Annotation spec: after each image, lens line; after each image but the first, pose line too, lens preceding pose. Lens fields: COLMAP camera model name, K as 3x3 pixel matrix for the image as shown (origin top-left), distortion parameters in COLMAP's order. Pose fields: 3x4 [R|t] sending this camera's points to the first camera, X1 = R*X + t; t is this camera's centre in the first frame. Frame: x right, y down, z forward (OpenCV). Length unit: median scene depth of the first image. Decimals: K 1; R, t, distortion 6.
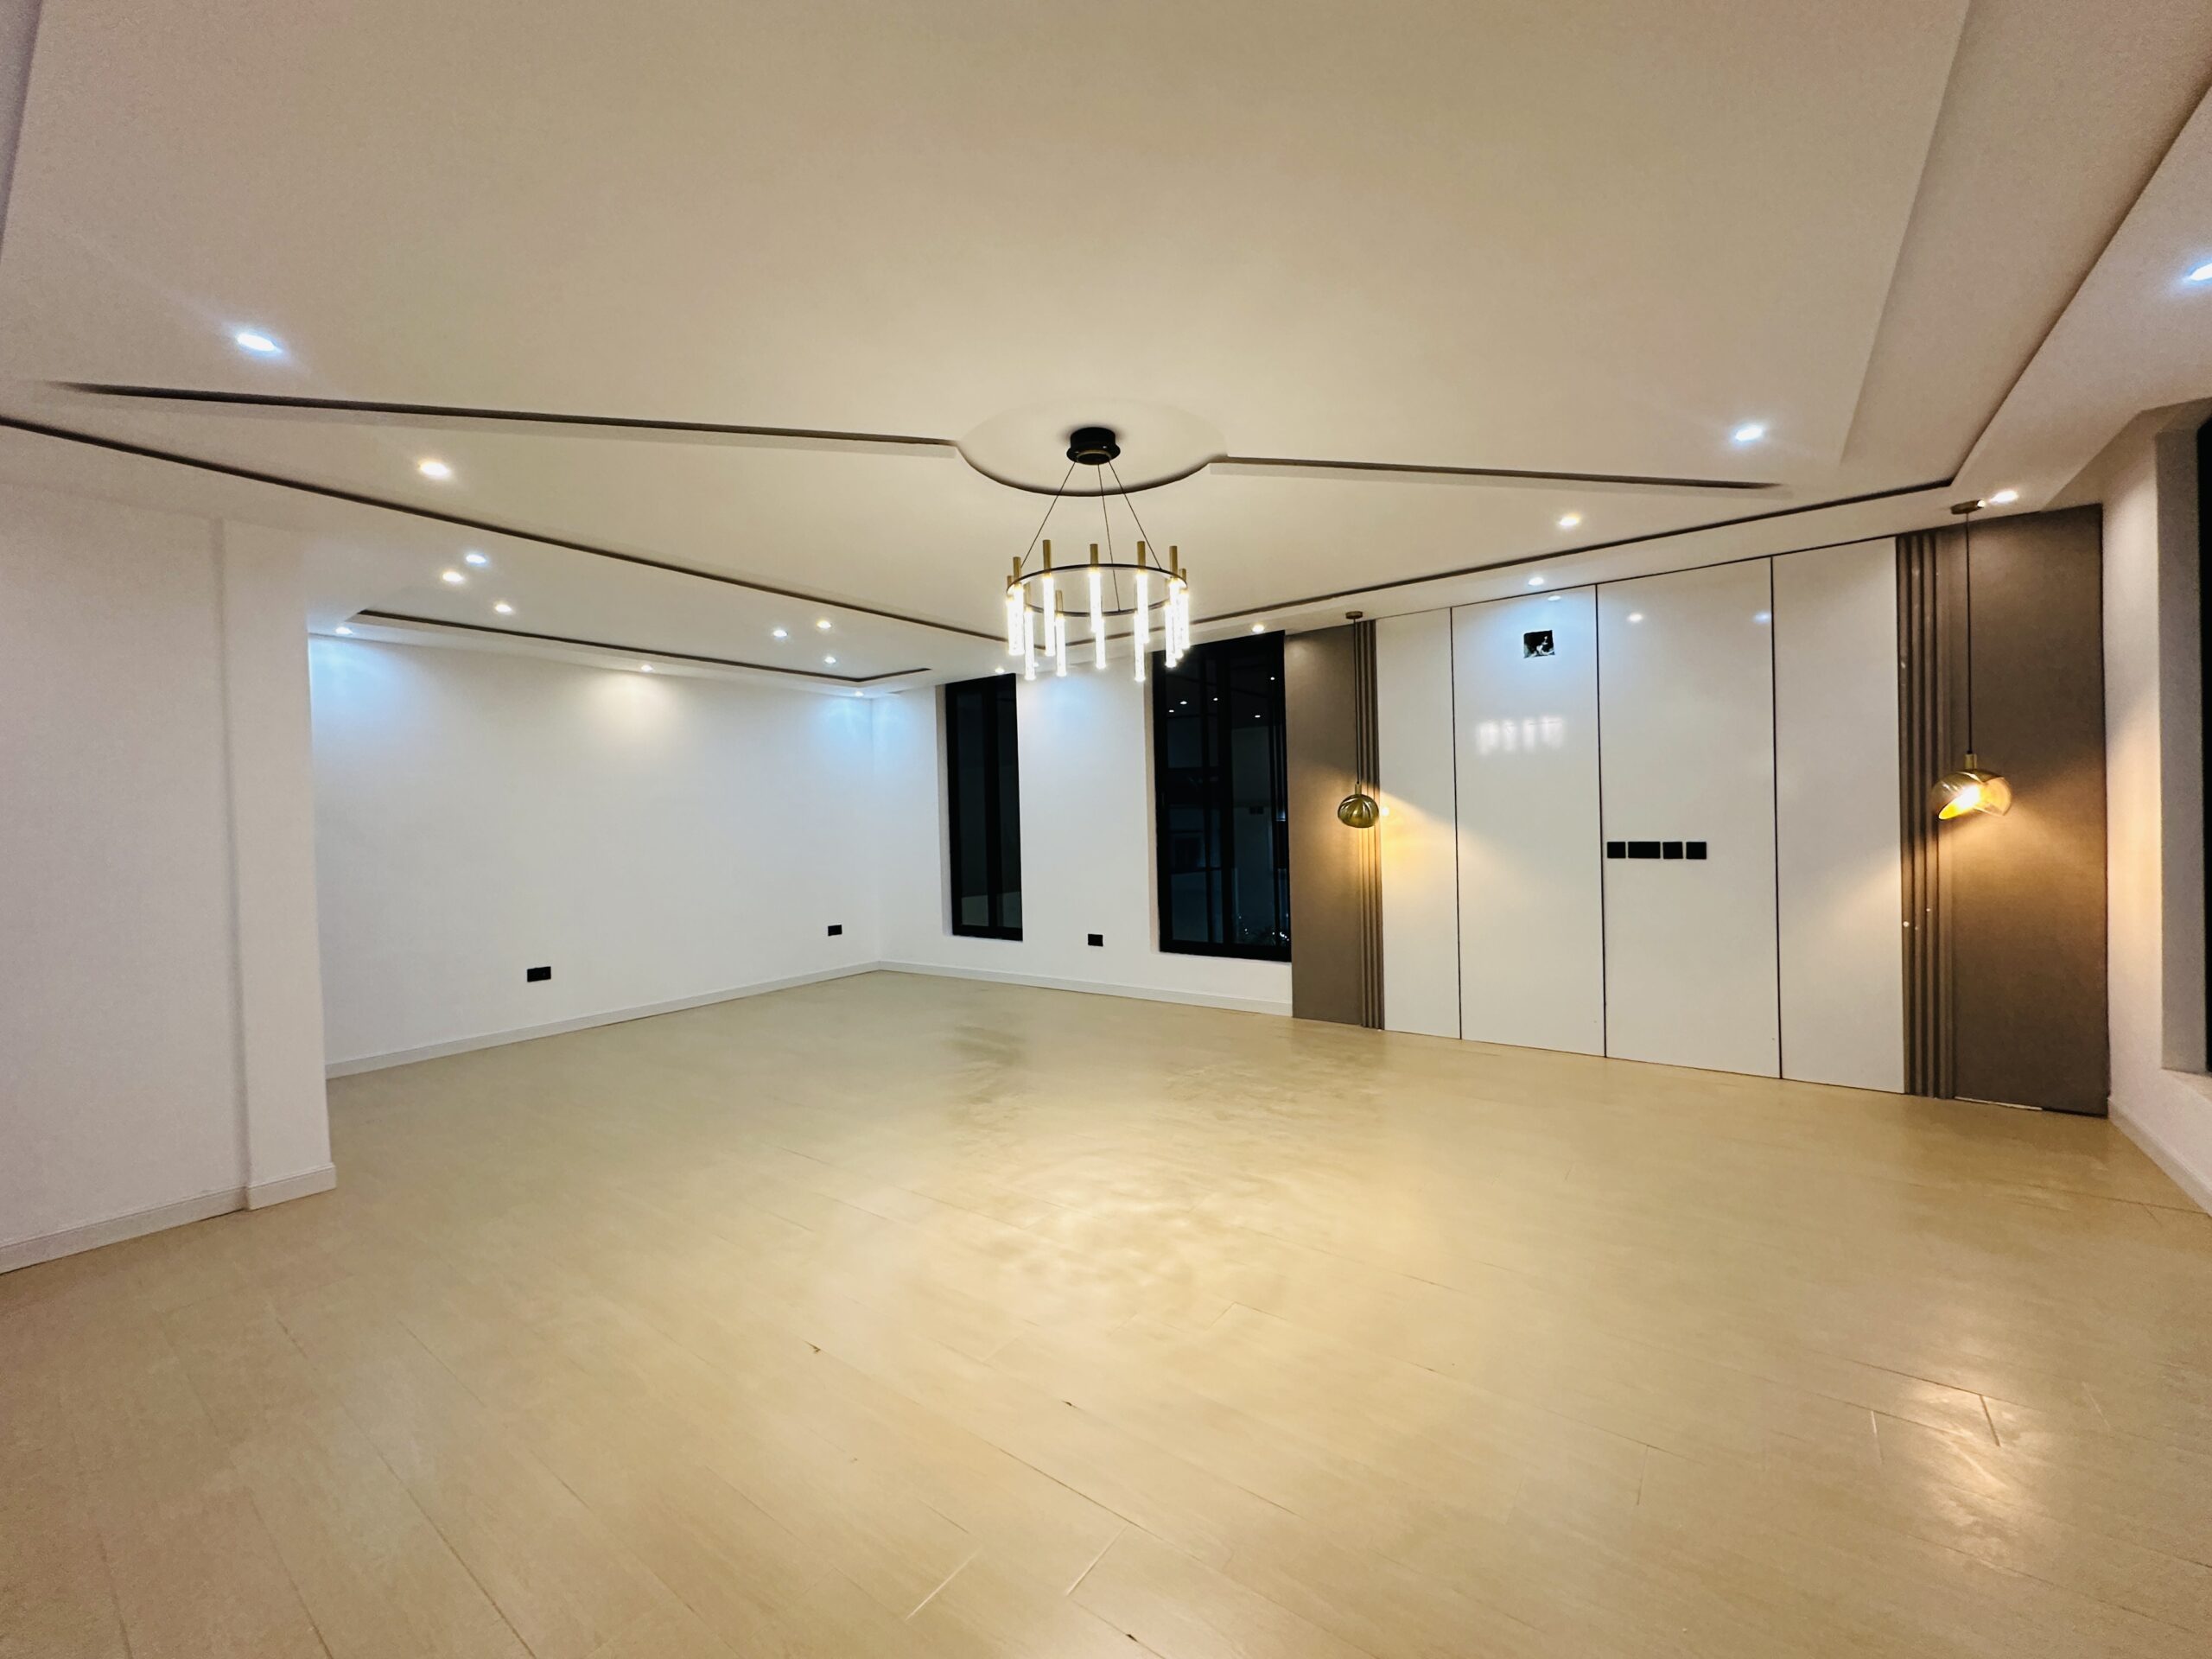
lens RADIAL K [[887.7, 0, 1119.0], [0, 887.7, 833.8], [0, 0, 1]] dist [-0.002642, 0.000657]
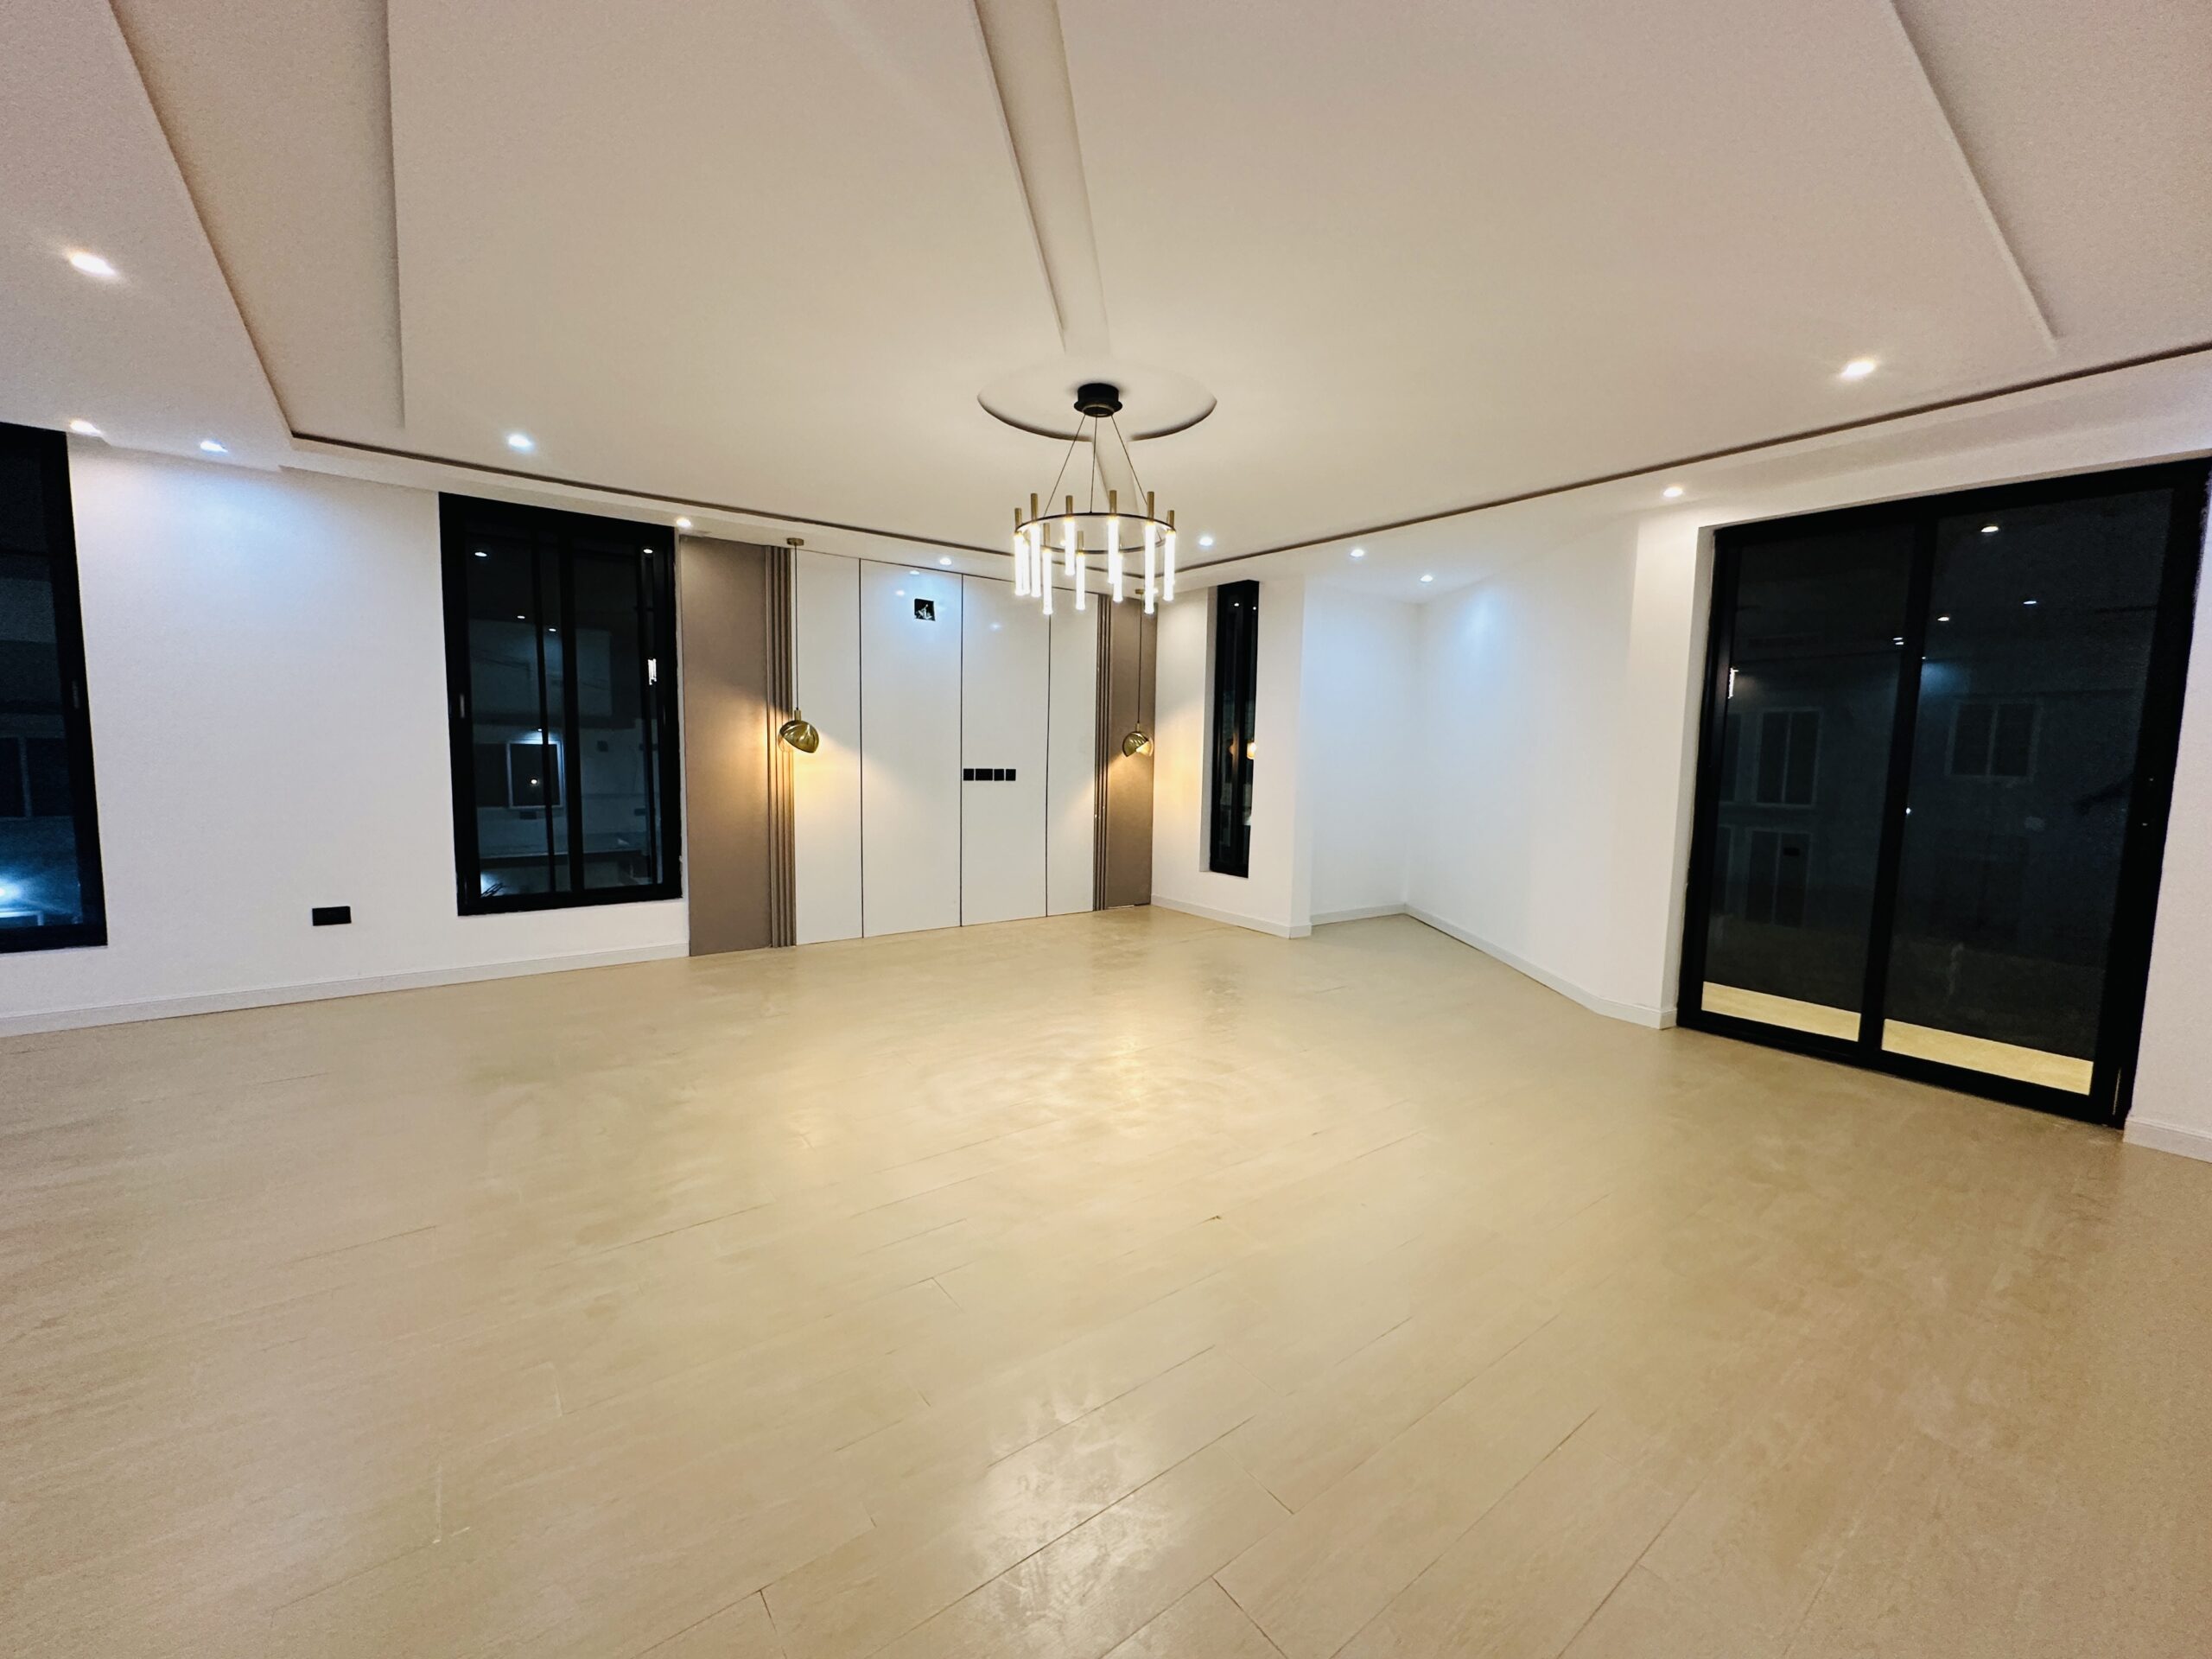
lens RADIAL K [[887.7, 0, 1092.9], [0, 887.7, 828.0], [0, 0, 1]] dist [-0.002642, 0.000657]
pose [[0.288889, -0.051716, 0.955965, -0.664320], [-0.009237, 0.998343, 0.056800, 0.020106], [-0.957318, -0.025239, 0.287932, 0.399191]]
